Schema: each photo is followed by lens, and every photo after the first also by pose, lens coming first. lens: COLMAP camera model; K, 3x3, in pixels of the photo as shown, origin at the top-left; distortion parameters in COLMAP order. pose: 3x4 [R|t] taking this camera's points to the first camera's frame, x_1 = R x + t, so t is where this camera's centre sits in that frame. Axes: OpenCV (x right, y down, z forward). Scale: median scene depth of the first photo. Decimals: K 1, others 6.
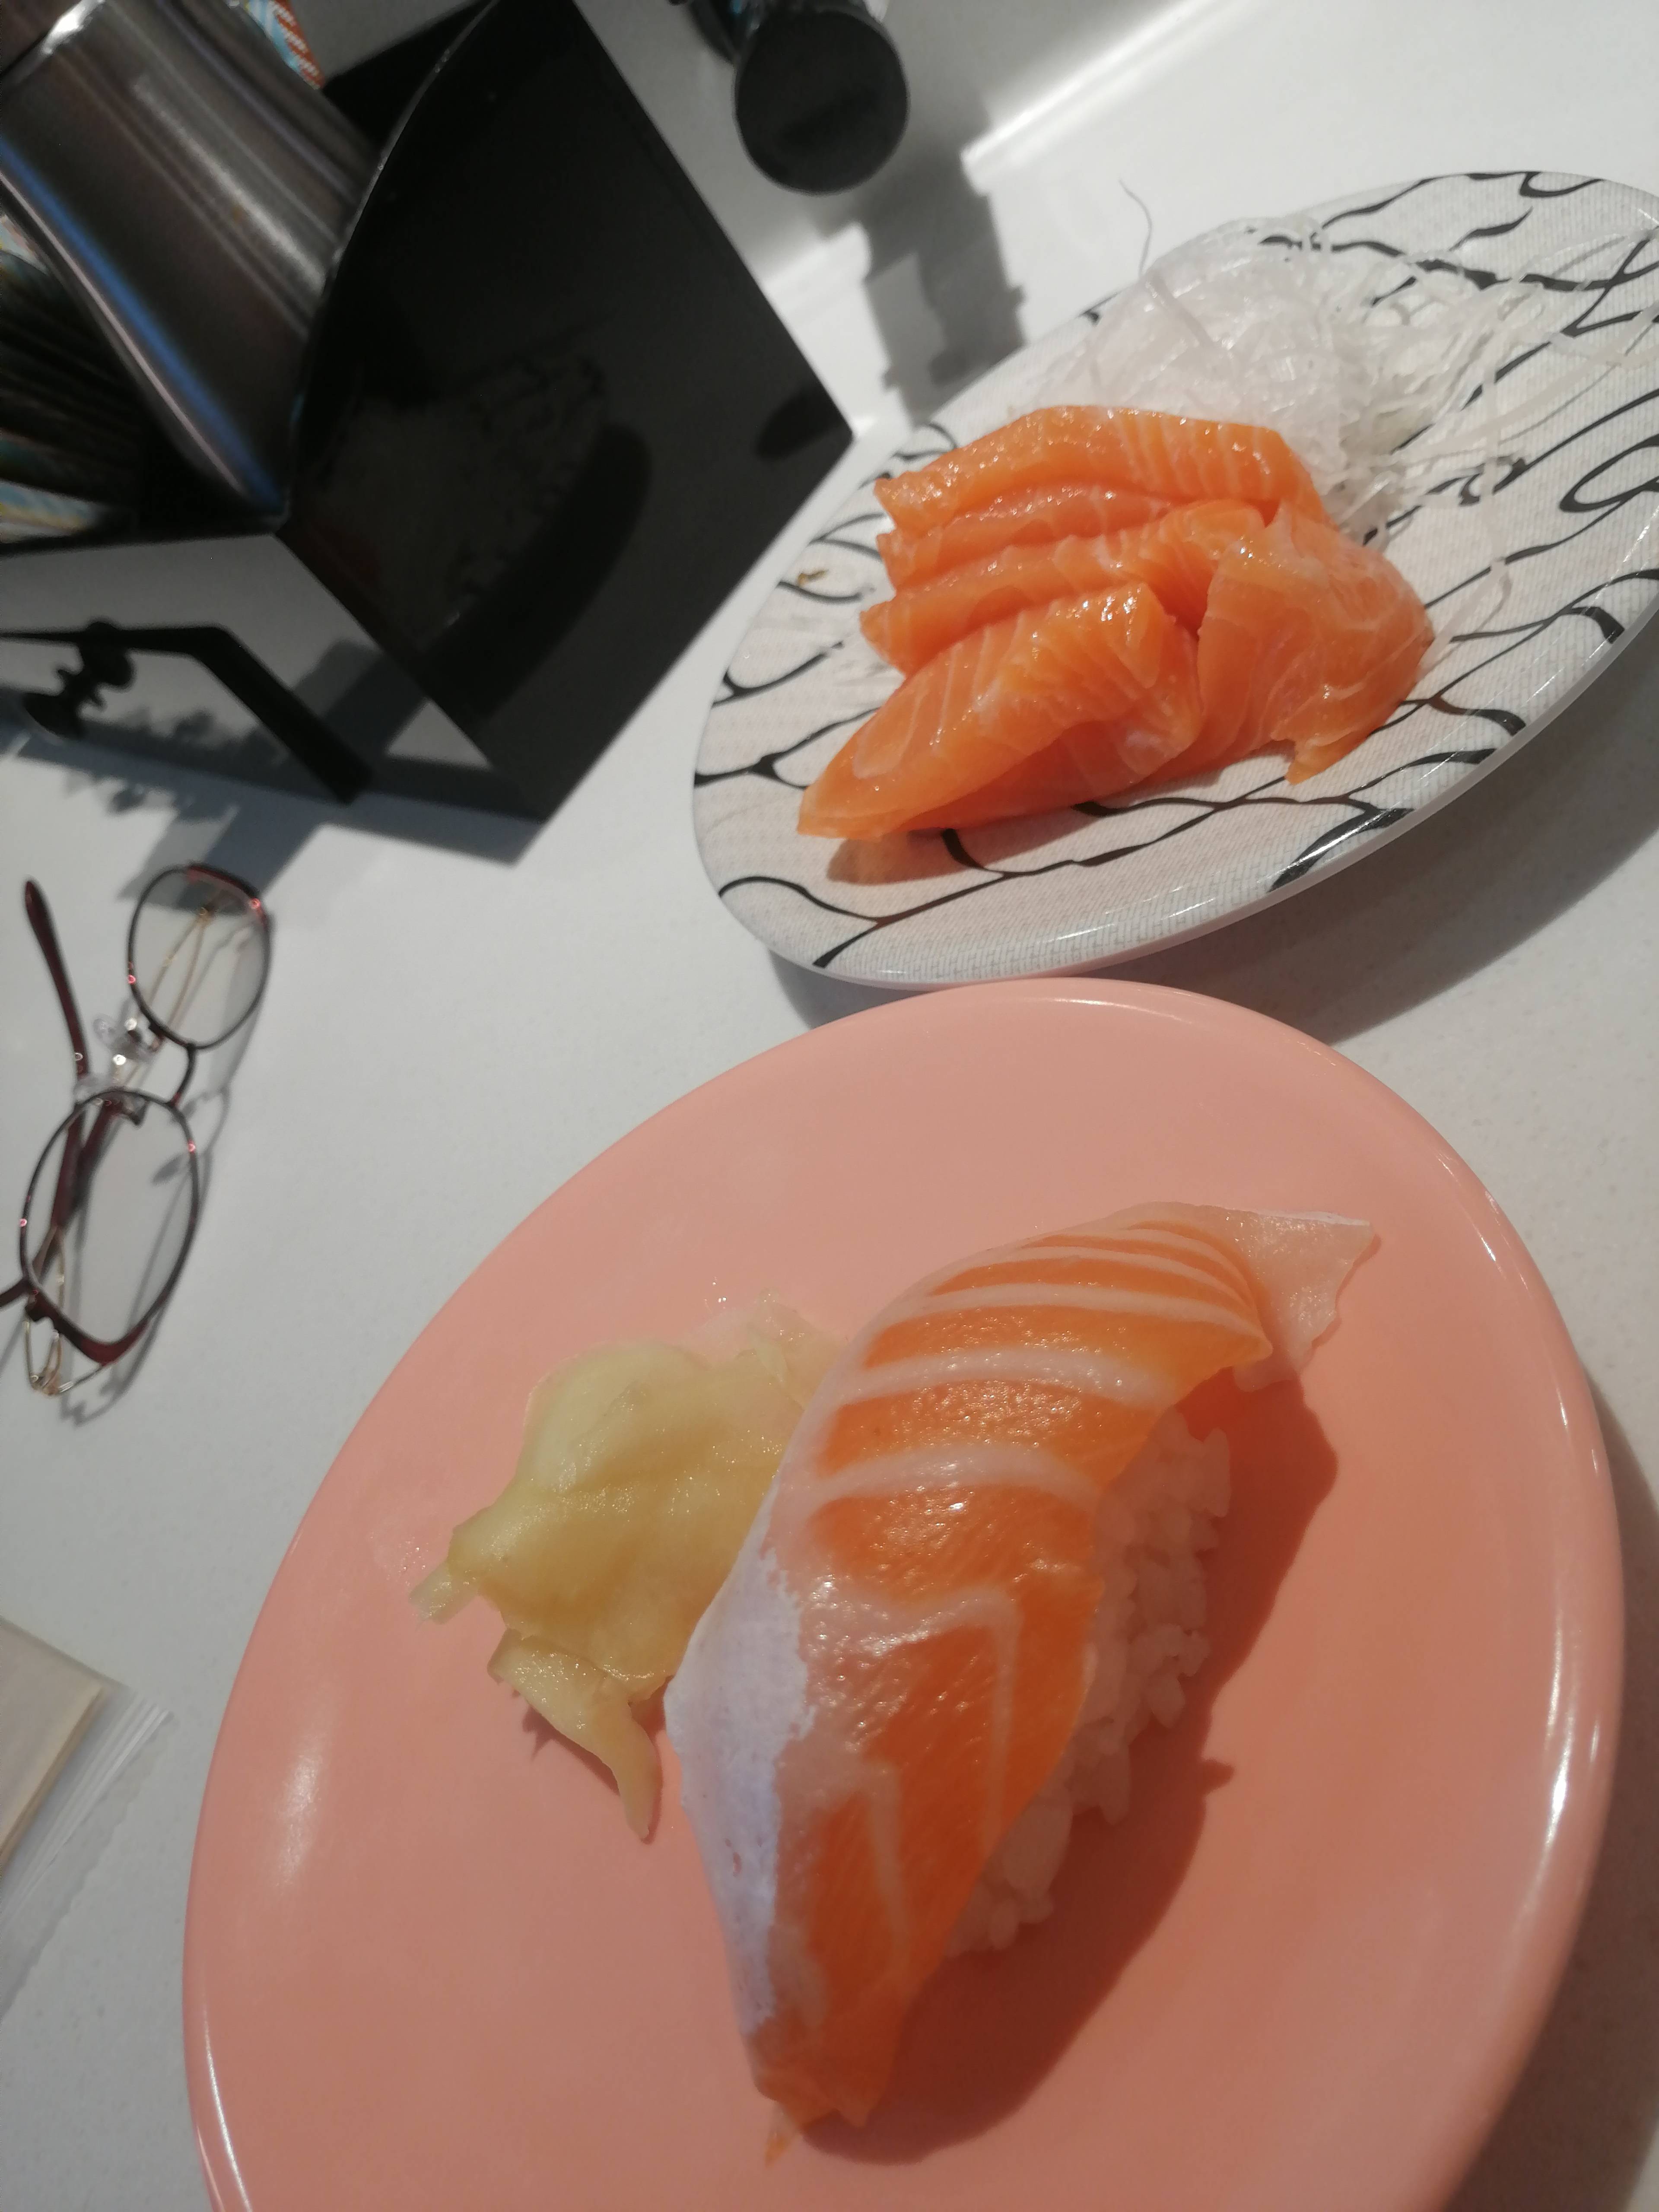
lens RADIAL K [[1745.9, 0, 827.9], [0, 1745.9, 1111.9], [0, 0, 1]] dist [-0.028485, 0.018472]
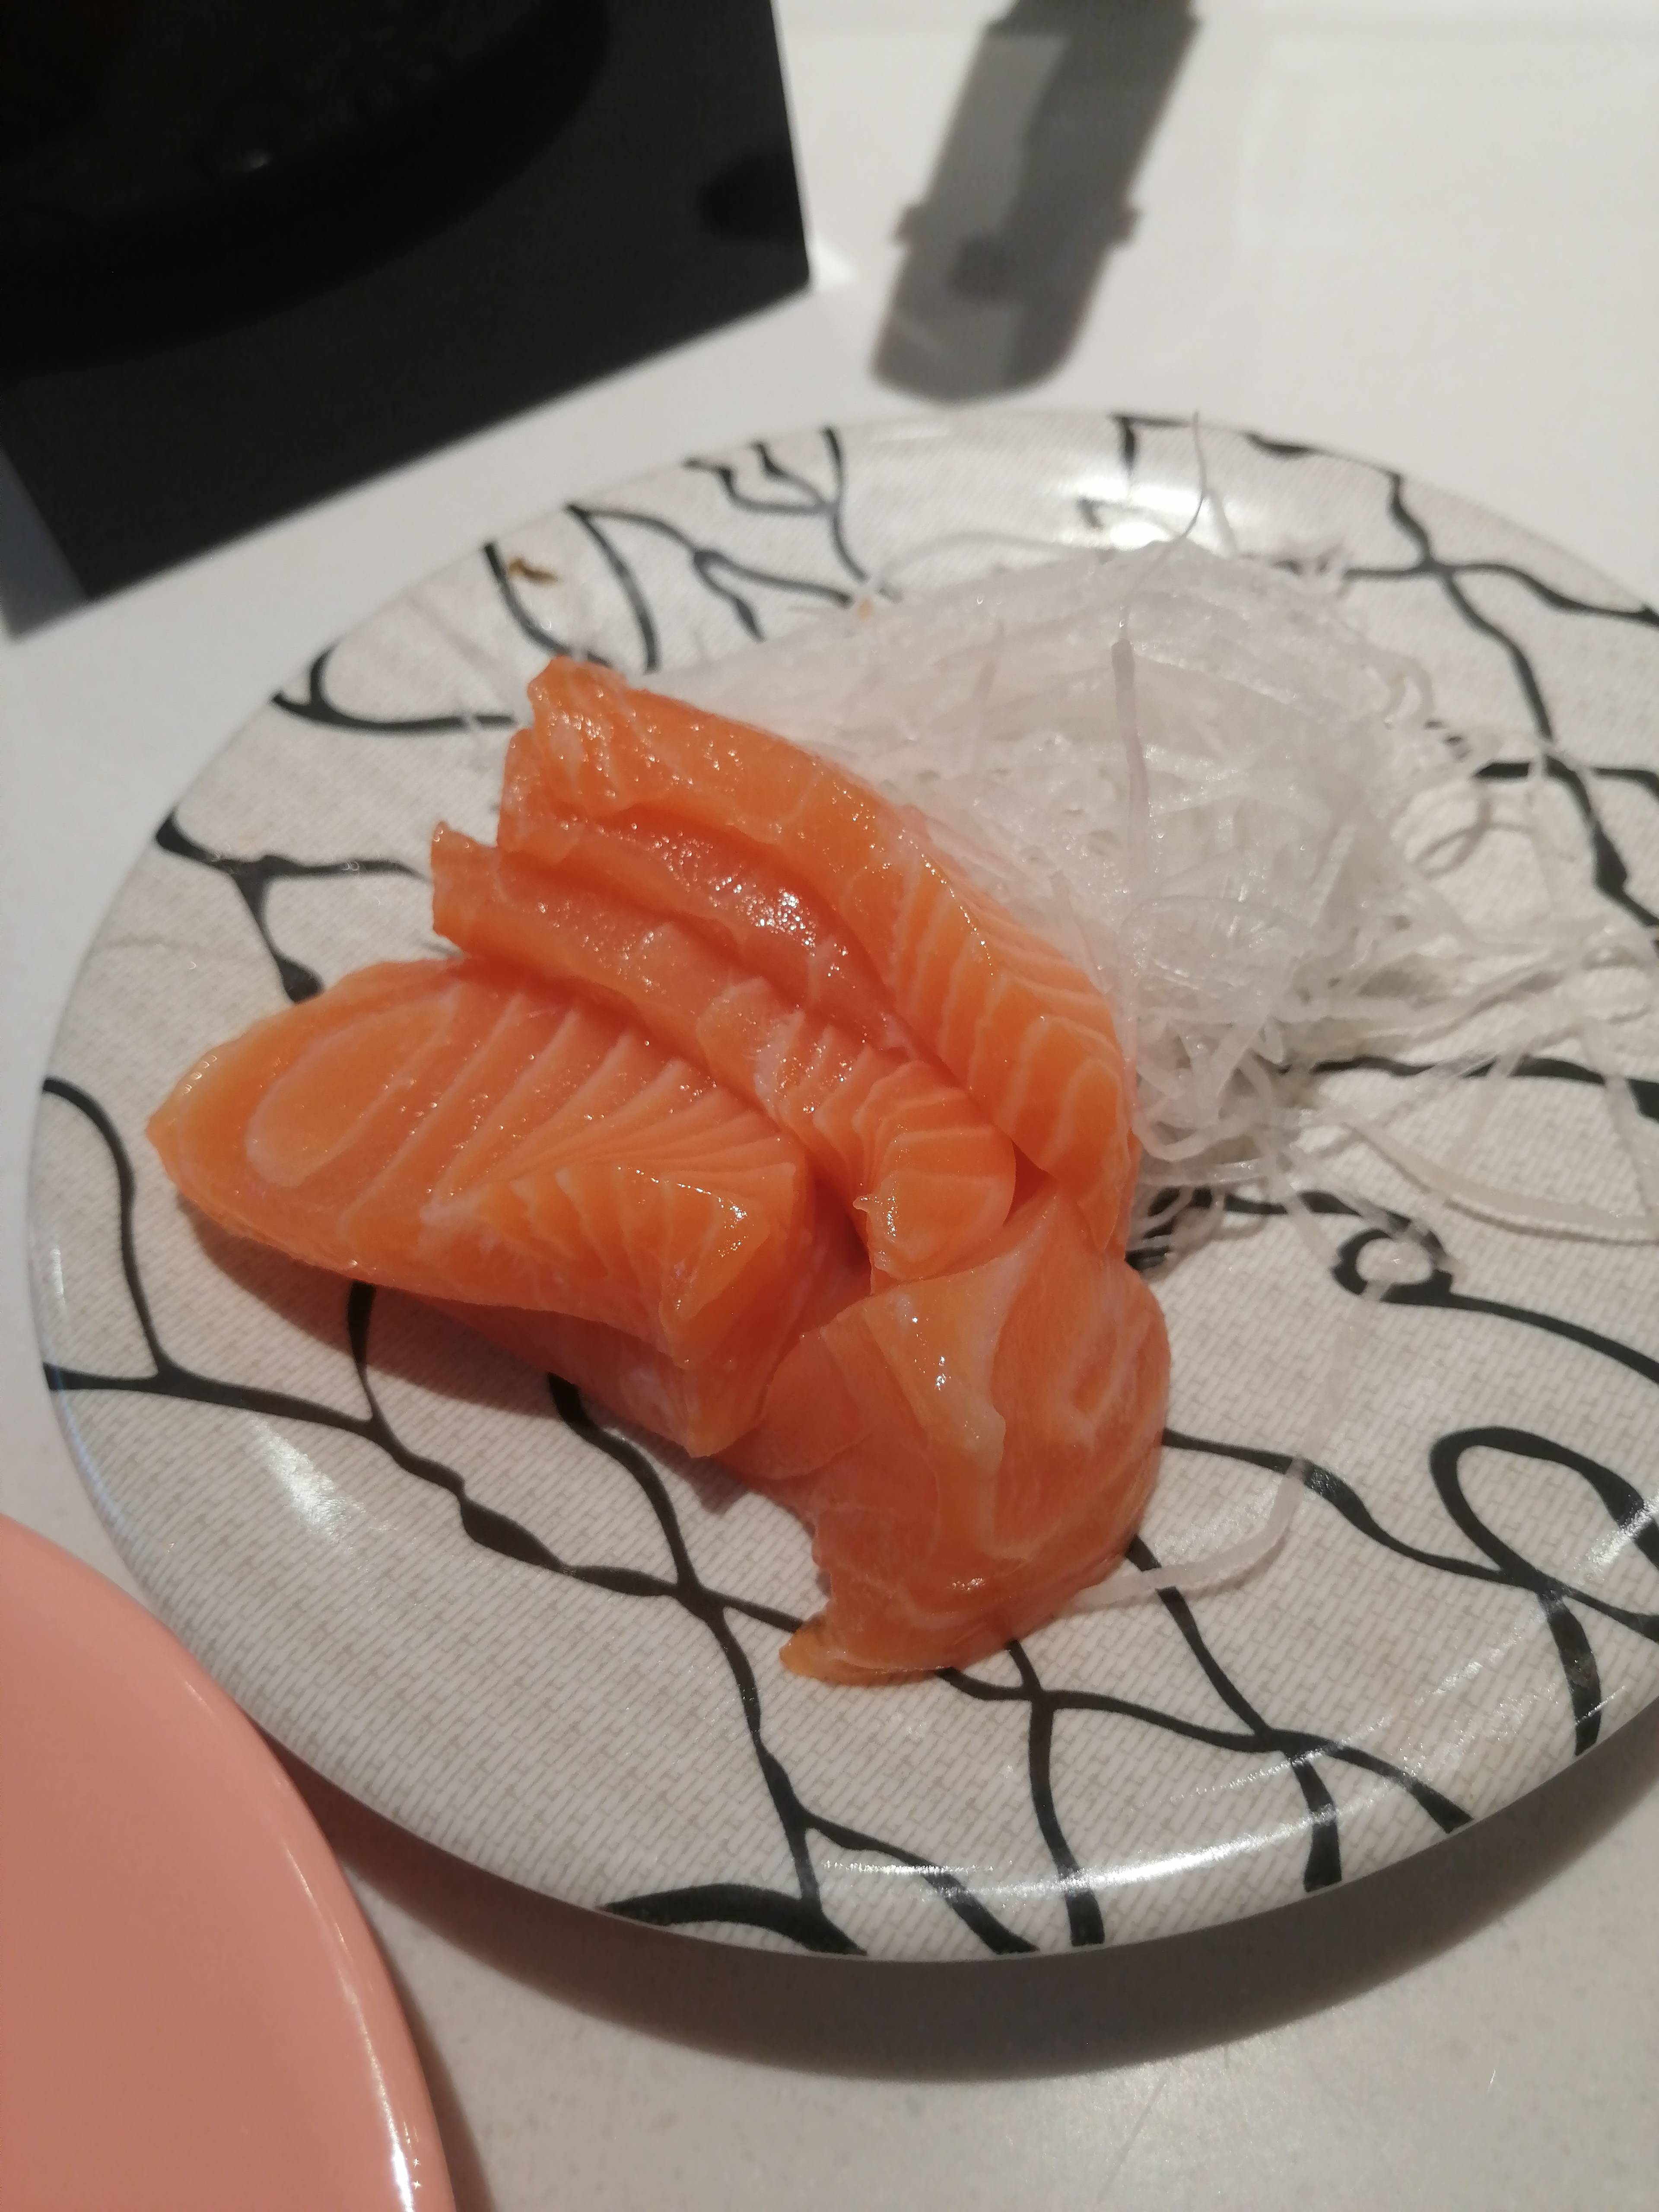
lens RADIAL K [[1745.9, 0, 840.2], [0, 1745.9, 1103.8], [0, 0, 1]] dist [-0.028485, 0.018472]
pose [[0.860813, 0.471551, 0.191420, 0.072263], [-0.505178, 0.837274, 0.209207, -0.428412], [-0.061620, -0.276789, 0.958953, 0.434559]]
